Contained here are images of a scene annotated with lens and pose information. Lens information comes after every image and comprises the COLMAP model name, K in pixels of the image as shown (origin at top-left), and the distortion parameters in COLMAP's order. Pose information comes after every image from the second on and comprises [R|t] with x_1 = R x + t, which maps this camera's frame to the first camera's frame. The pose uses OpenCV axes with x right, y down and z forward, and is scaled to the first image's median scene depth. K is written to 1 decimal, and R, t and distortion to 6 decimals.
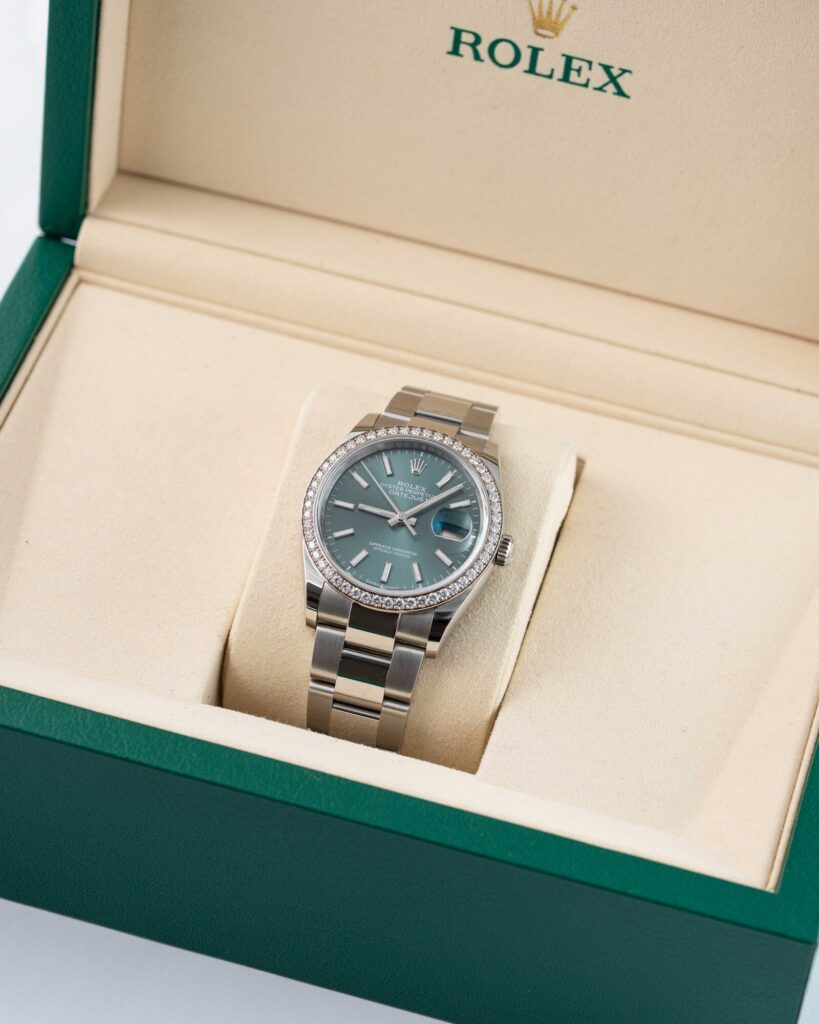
lens RADIAL K [[4805.8, 0, 409.5], [0, 4805.8, 512.0], [0, 0, 1]] dist [-0.255060, -2.233063]
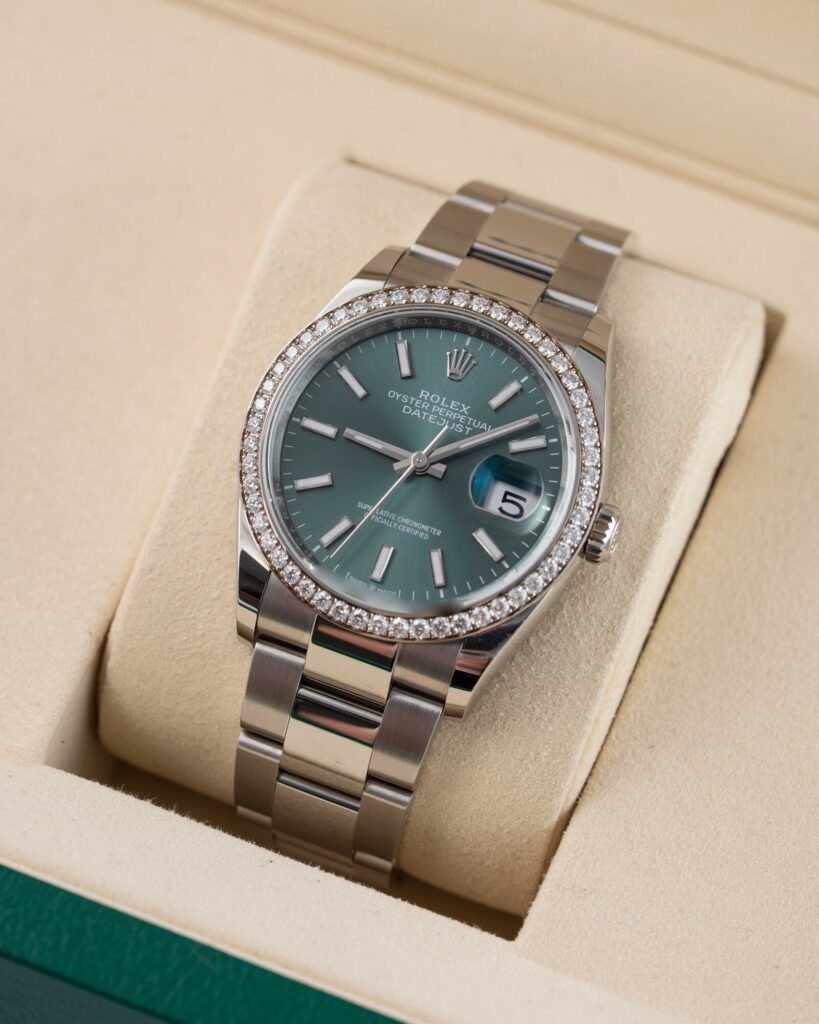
lens RADIAL K [[4805.8, 0, 409.5], [0, 4805.8, 512.0], [0, 0, 1]] dist [-0.255060, -2.233063]
pose [[0.992576, 0.079410, -0.092120, 0.048300], [-0.058299, 0.975388, 0.212646, -0.109992], [0.106739, -0.205697, 0.972777, 0.461113]]
